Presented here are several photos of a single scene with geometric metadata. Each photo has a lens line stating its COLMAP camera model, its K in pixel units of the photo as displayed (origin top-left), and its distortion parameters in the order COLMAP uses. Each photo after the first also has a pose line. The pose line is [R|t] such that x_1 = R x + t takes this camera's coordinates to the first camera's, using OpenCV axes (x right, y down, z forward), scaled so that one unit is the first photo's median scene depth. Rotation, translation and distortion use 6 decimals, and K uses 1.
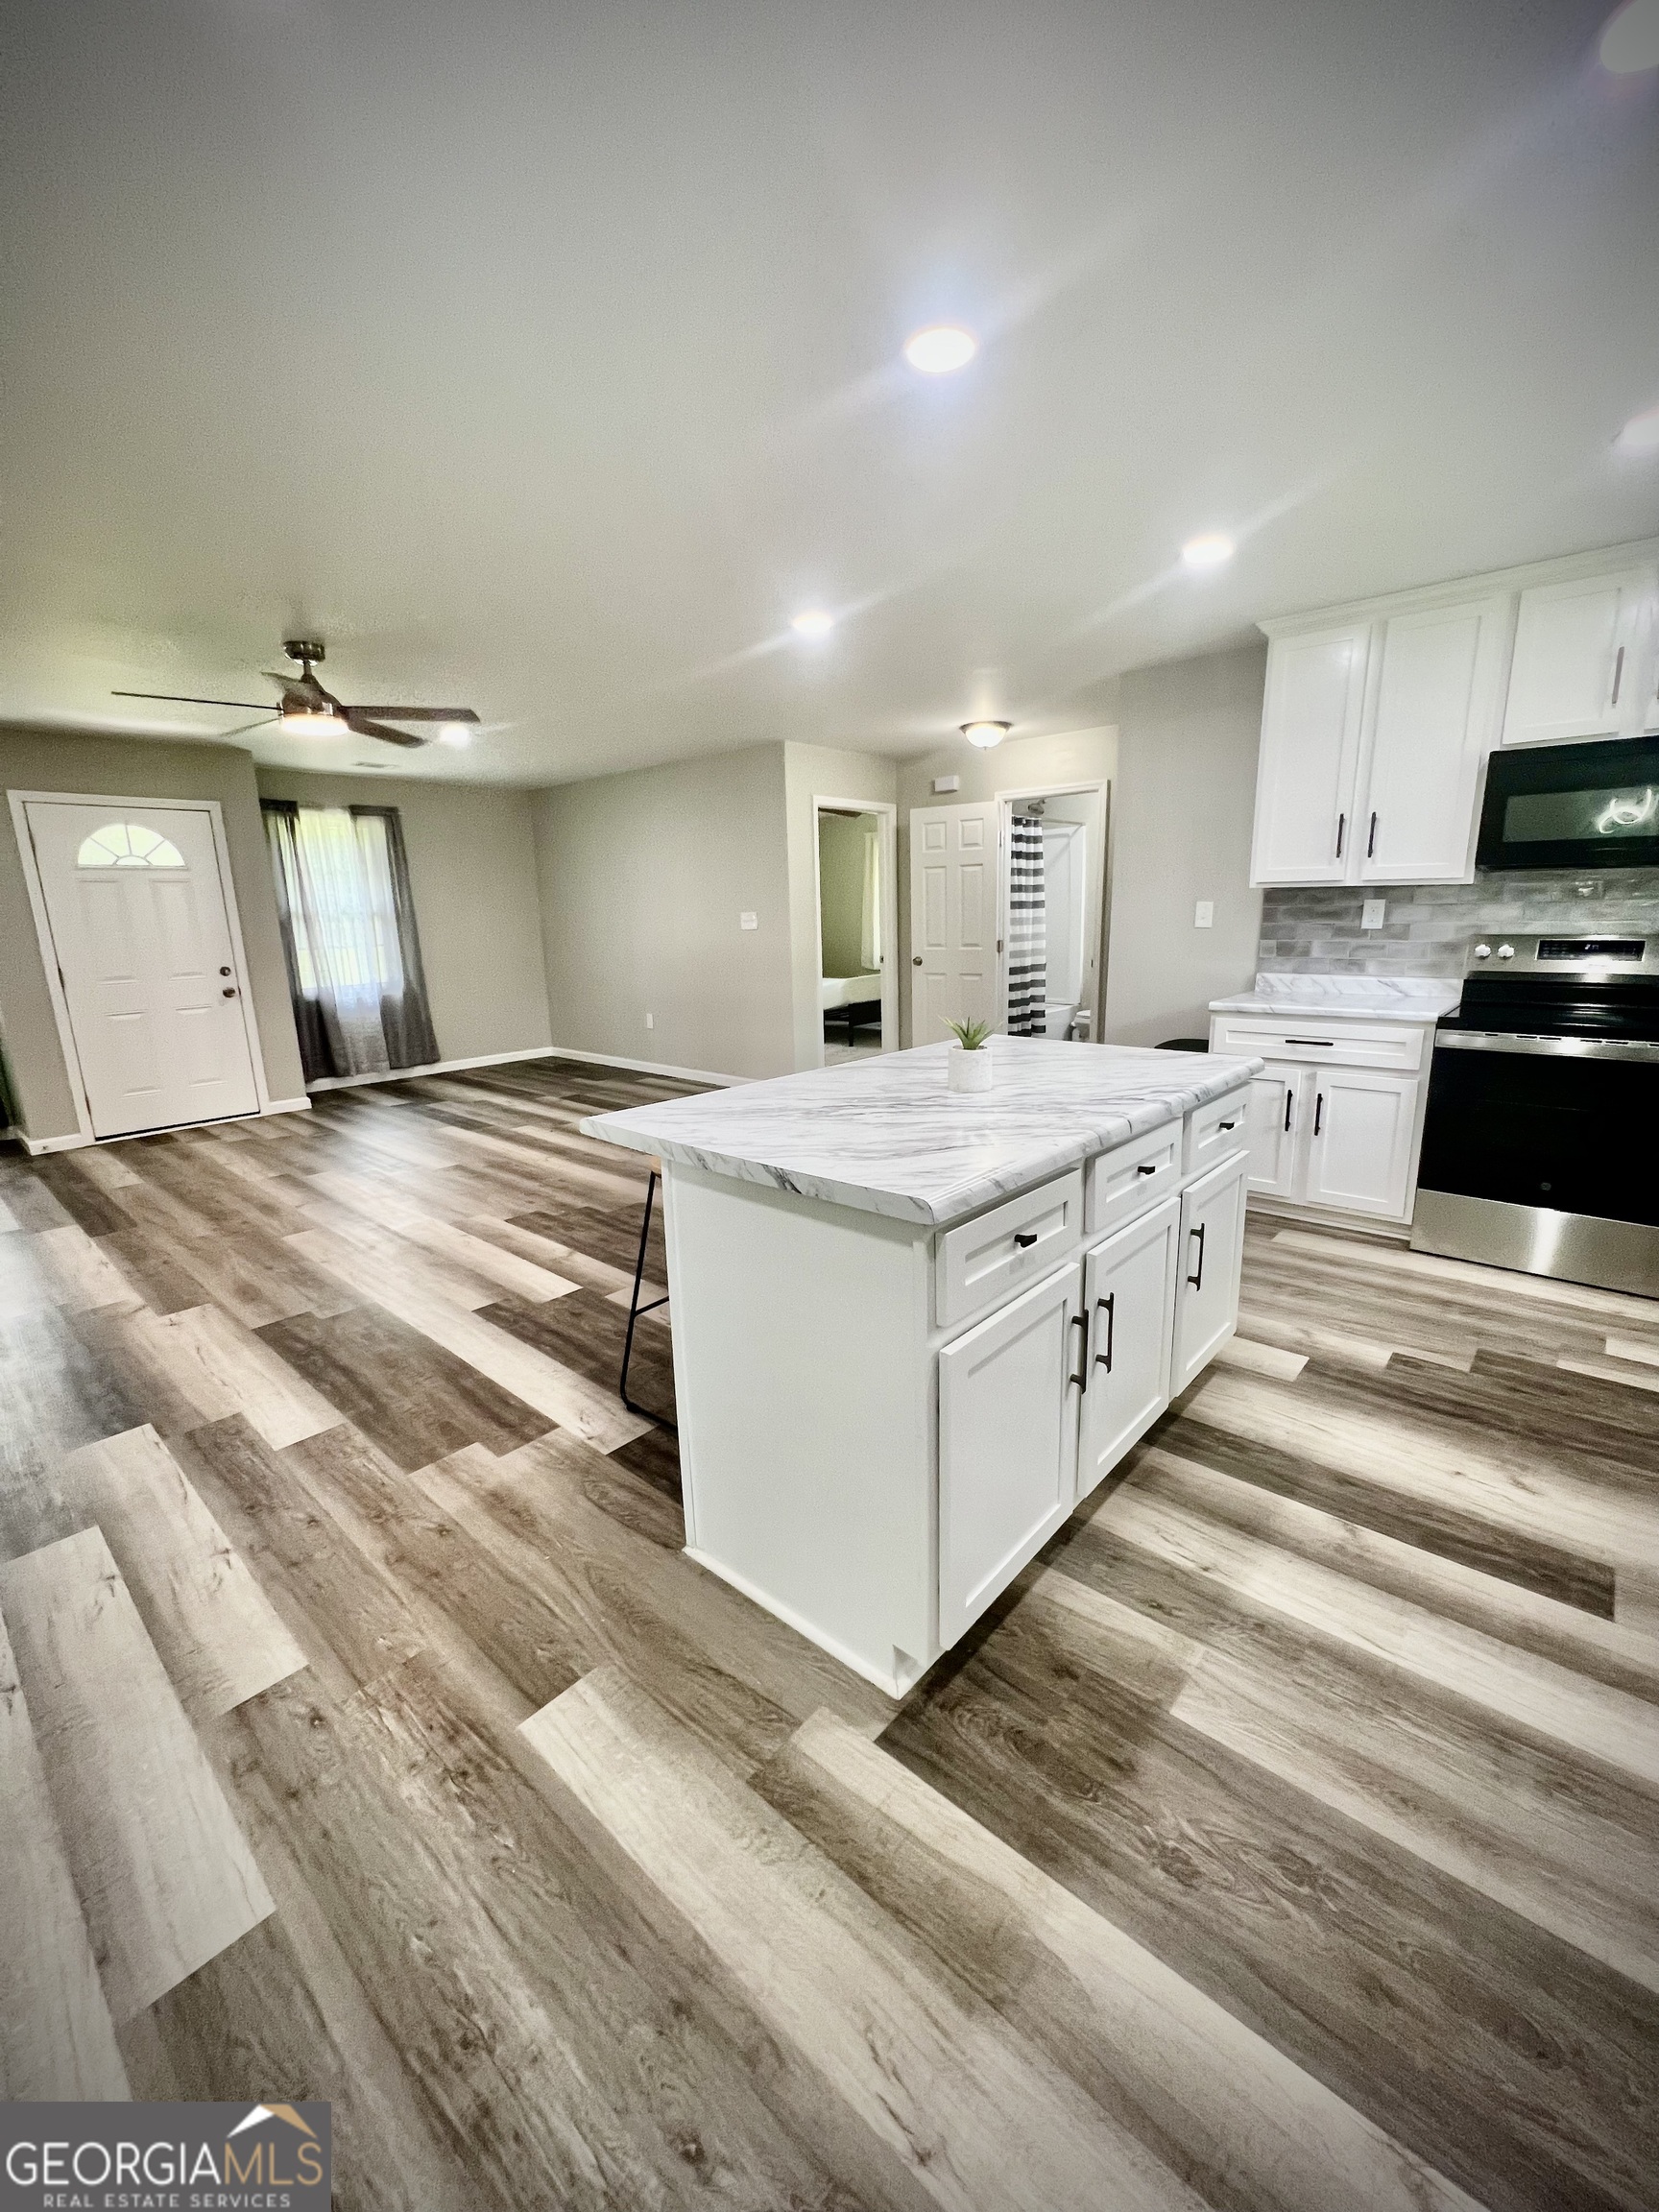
lens RADIAL K [[884.1, 0, 834.9], [0, 884.1, 1102.3], [0, 0, 1]] dist [-0.002987, 0.000686]
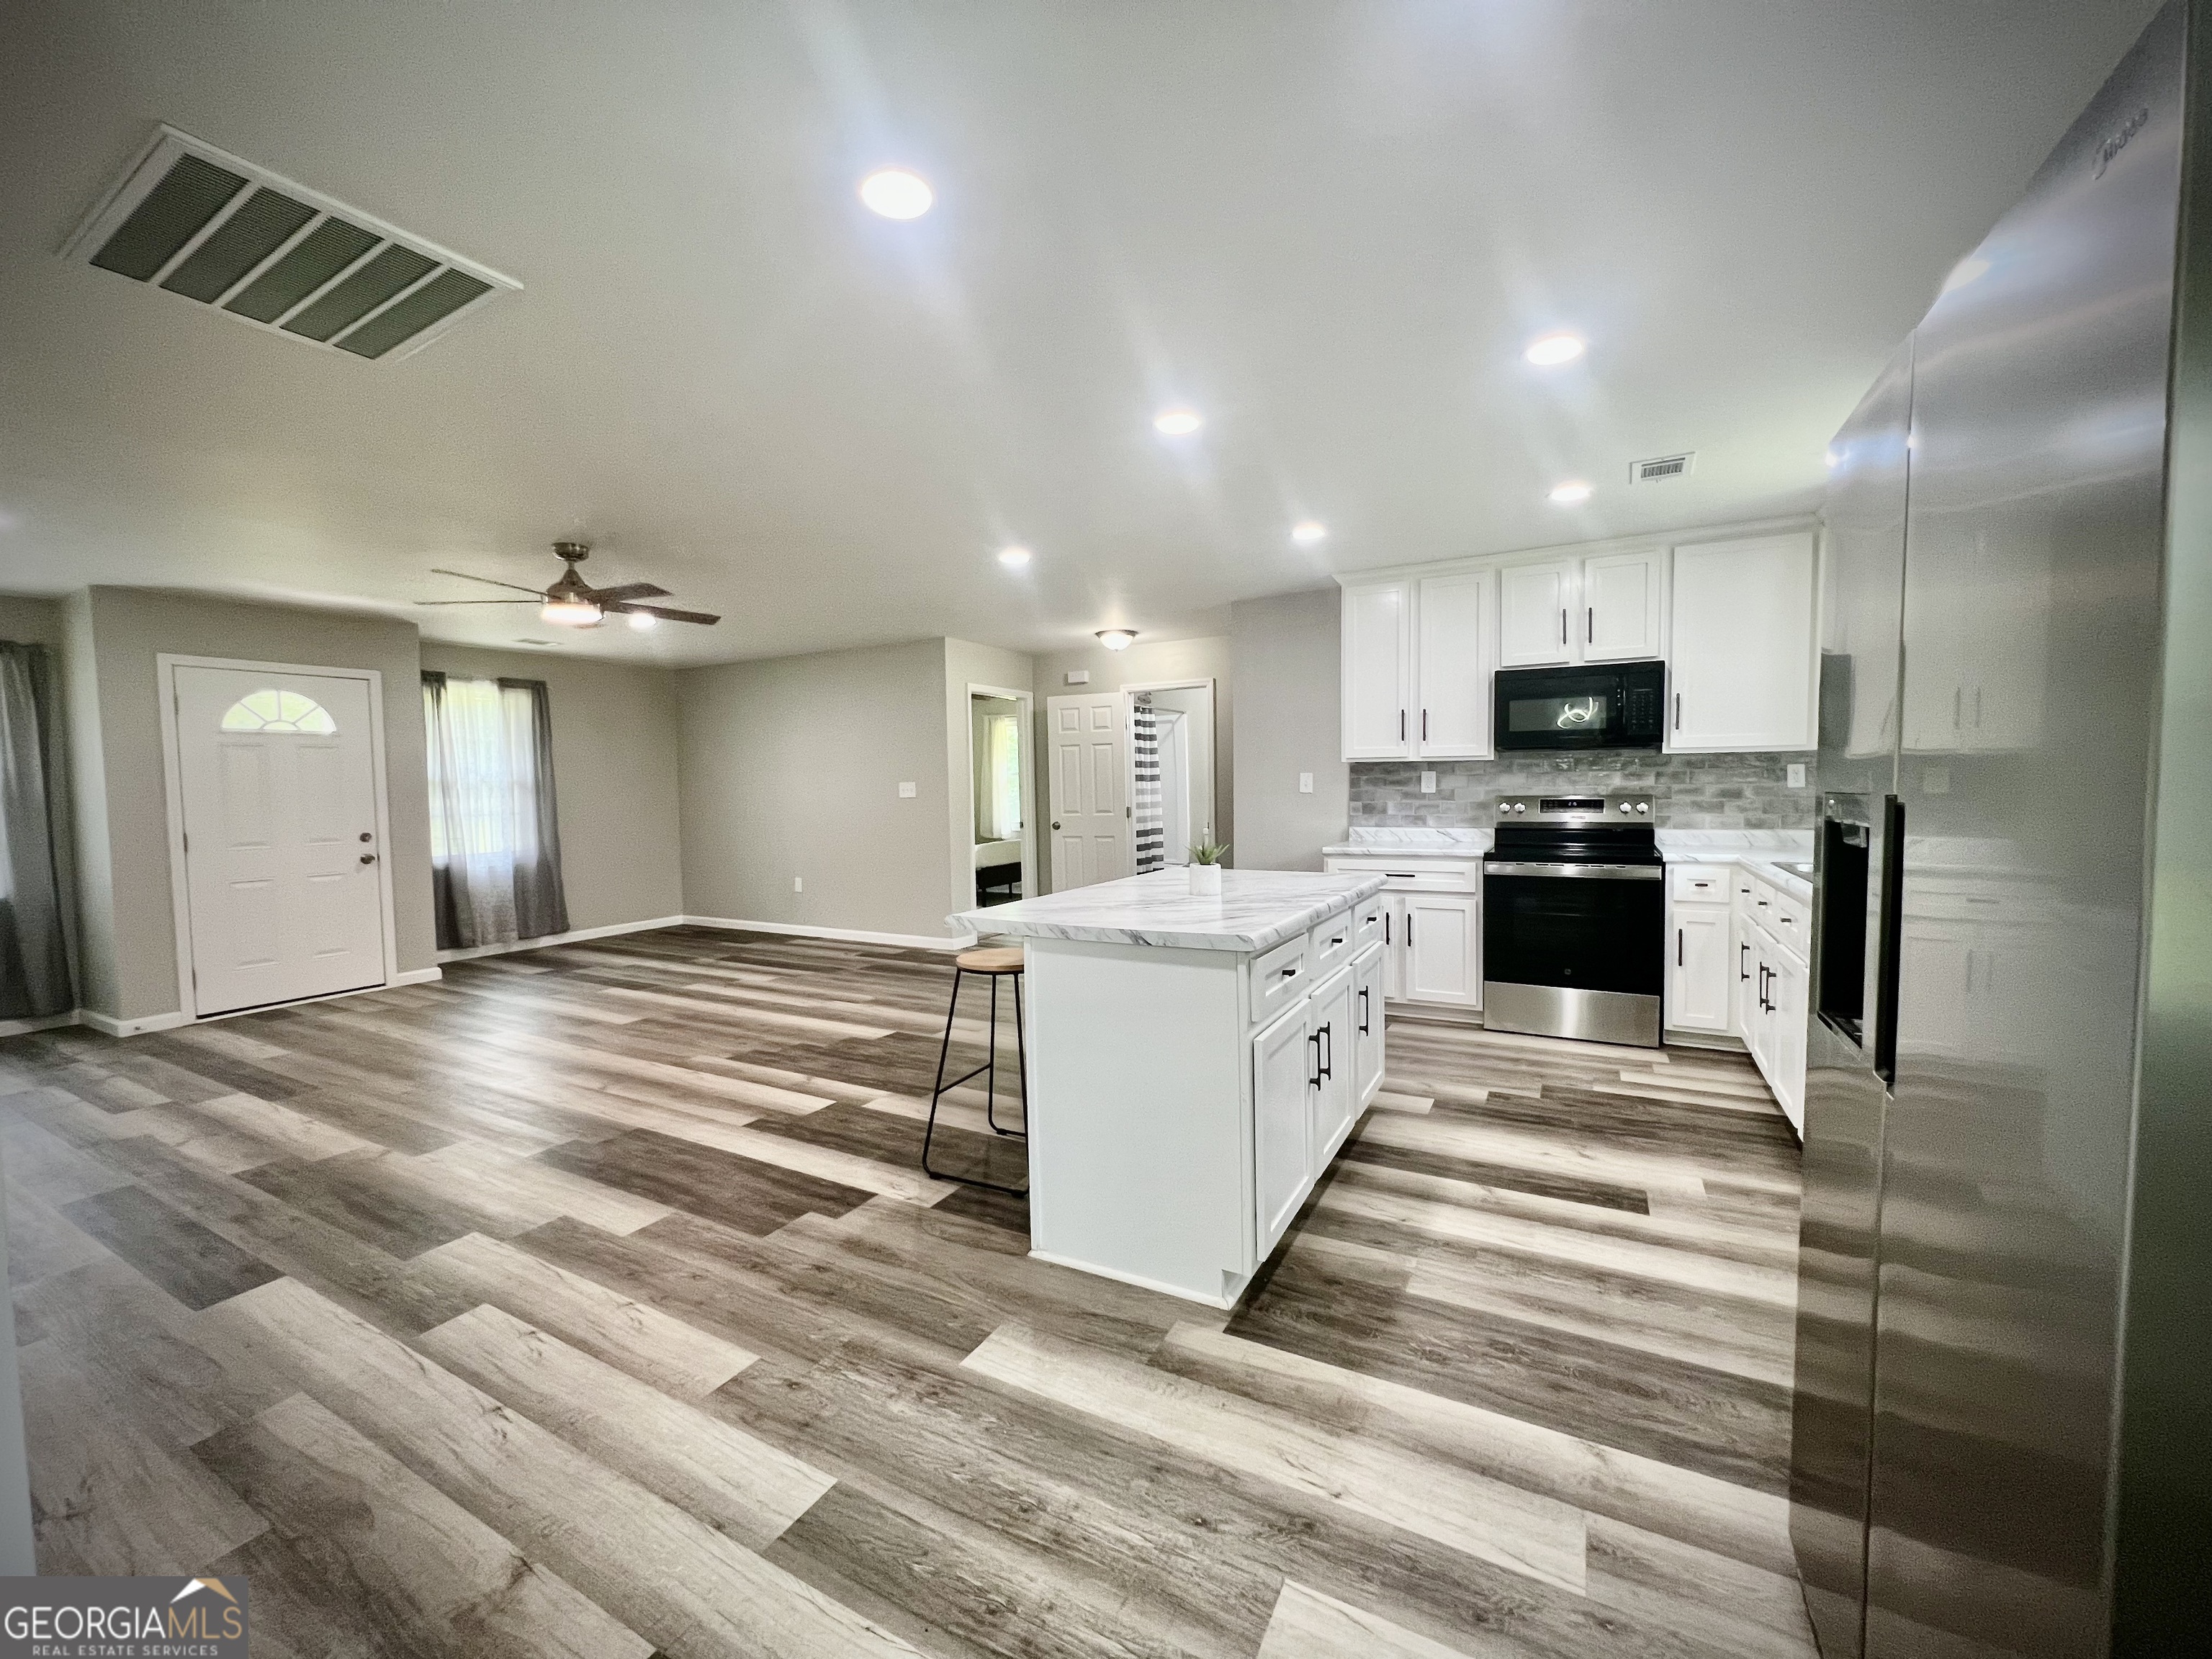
lens RADIAL K [[884.1, 0, 1102.0], [0, 884.1, 823.2], [0, 0, 1]] dist [-0.002987, 0.000686]
pose [[0.975794, -0.004102, 0.218655, -0.179270], [0.042477, 0.984338, -0.171097, 0.060968], [-0.214528, 0.176243, 0.960685, -0.184984]]
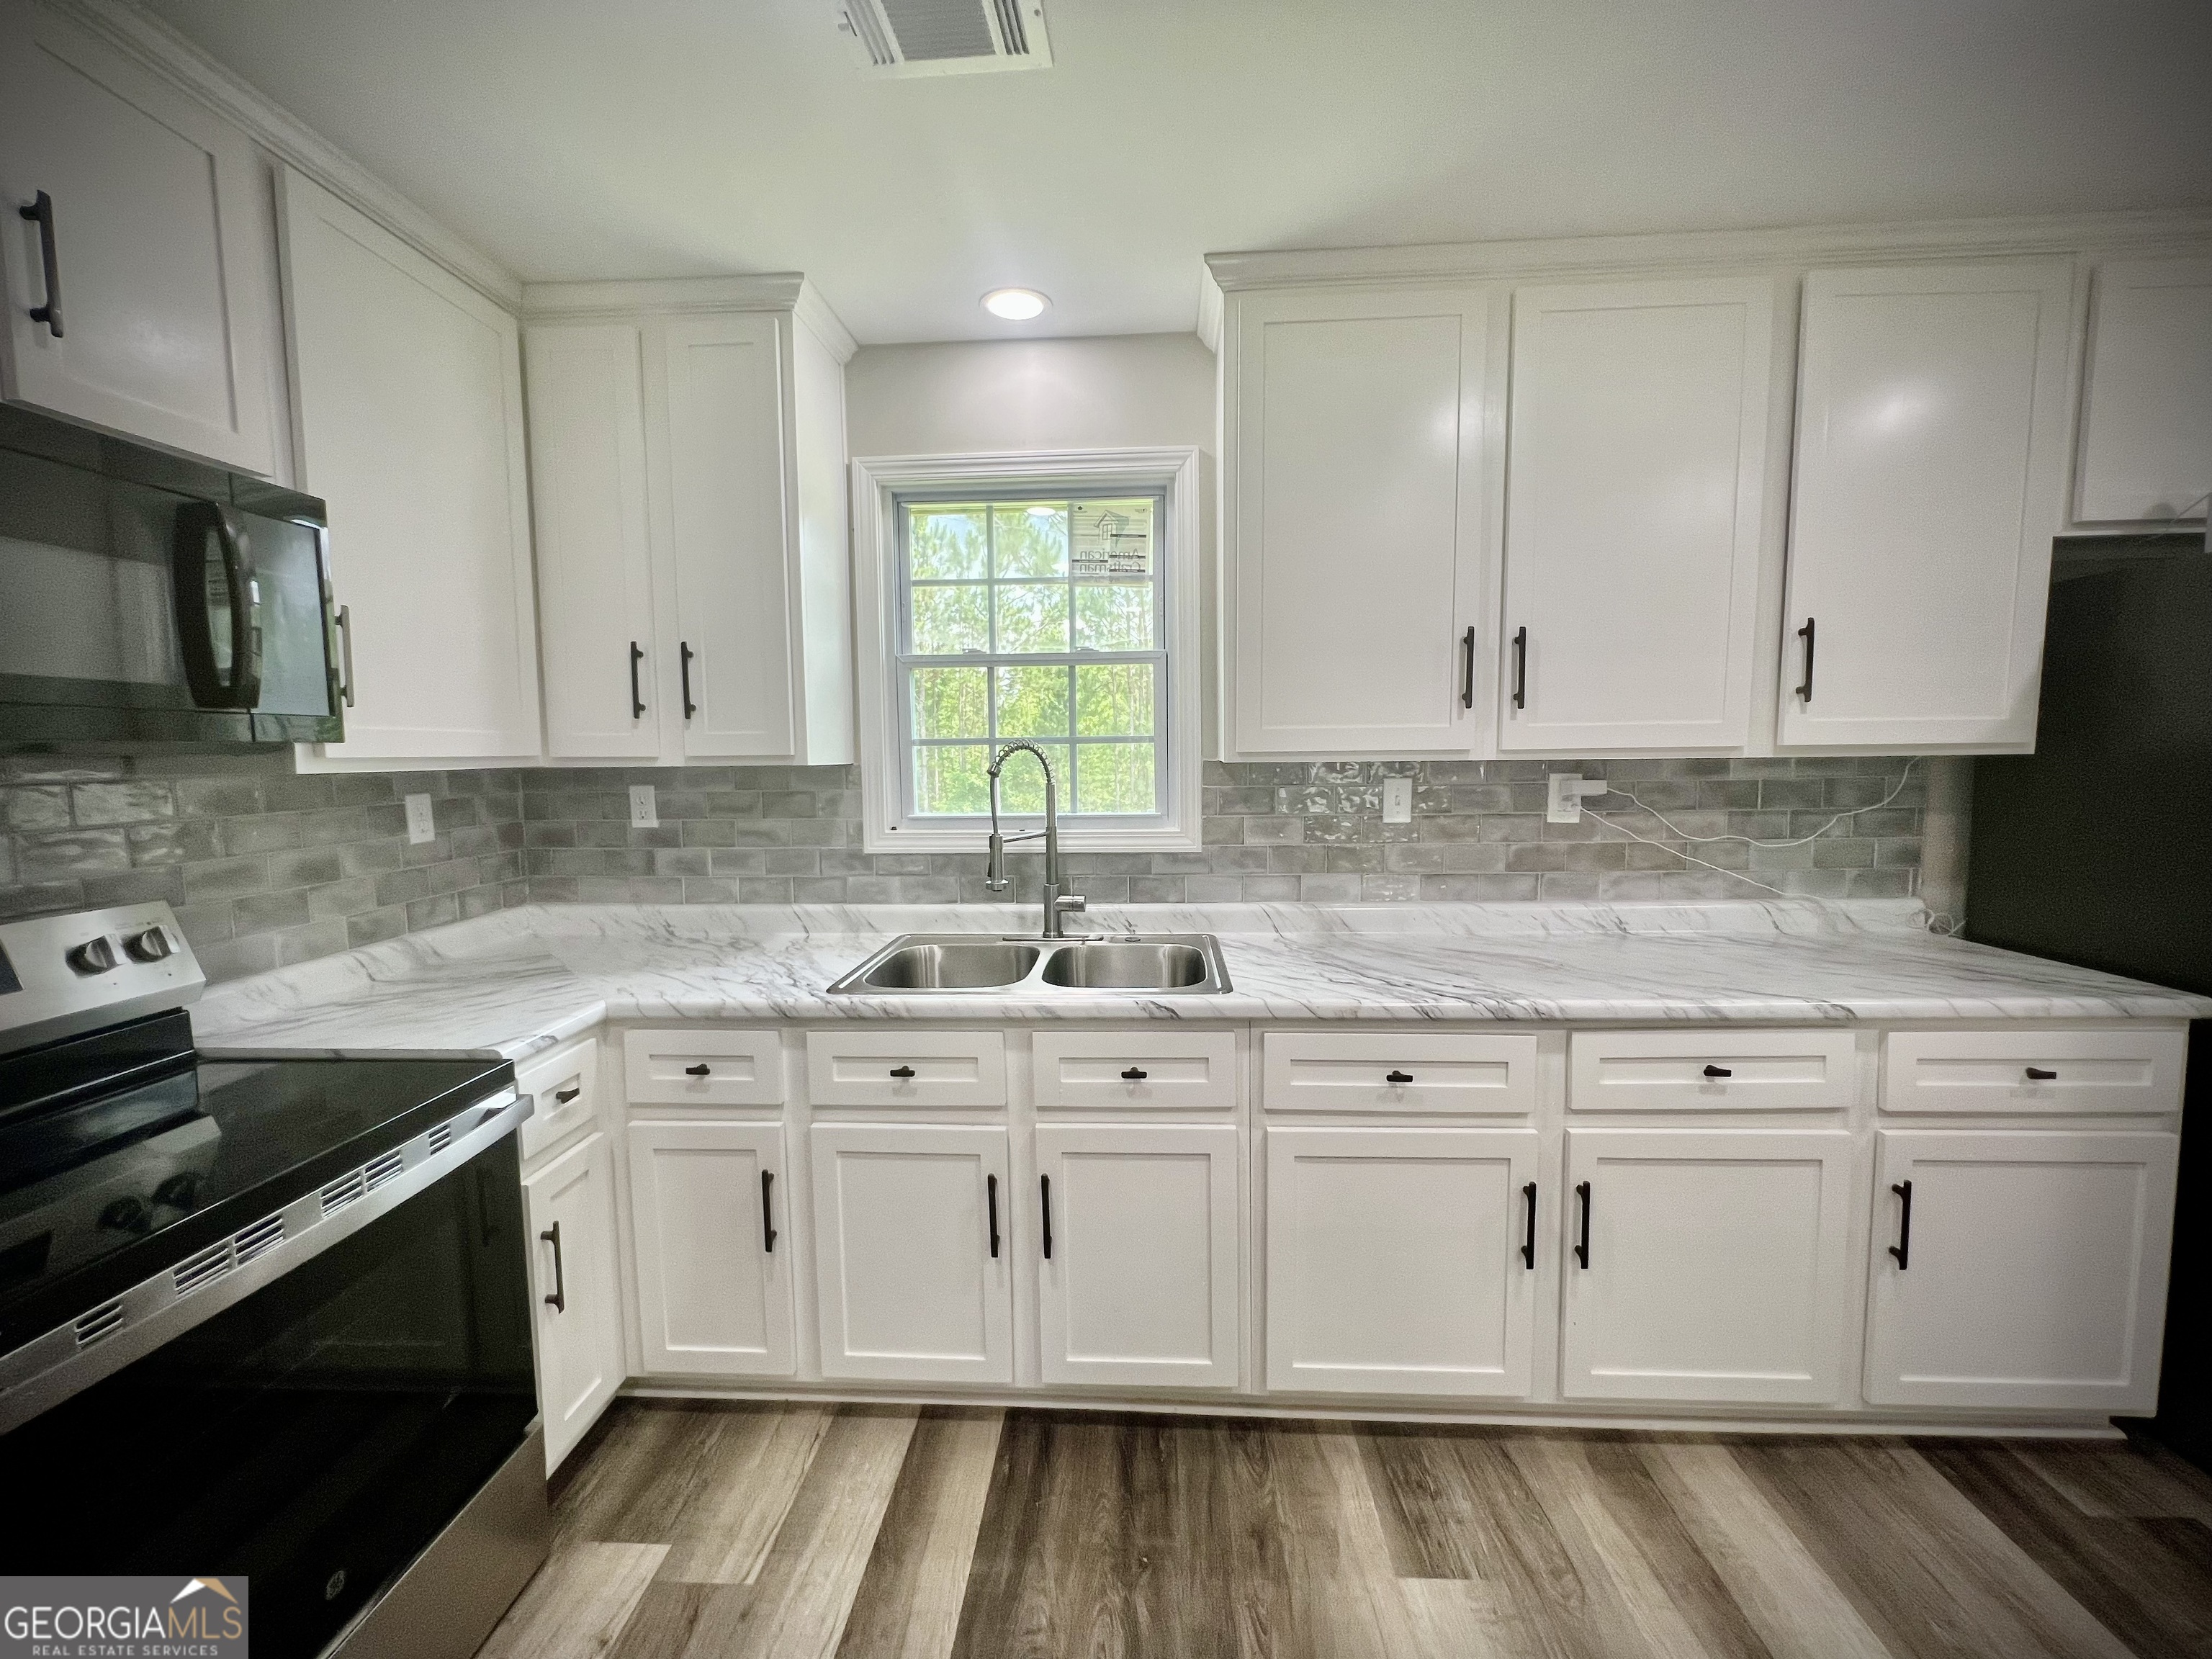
lens RADIAL K [[884.1, 0, 1102.9], [0, 884.1, 822.6], [0, 0, 1]] dist [-0.002987, 0.000686]
pose [[-0.616271, -0.037079, 0.786661, 0.271965], [0.196153, 0.960184, 0.198924, -0.191038], [-0.762715, 0.276897, -0.584460, 0.744914]]
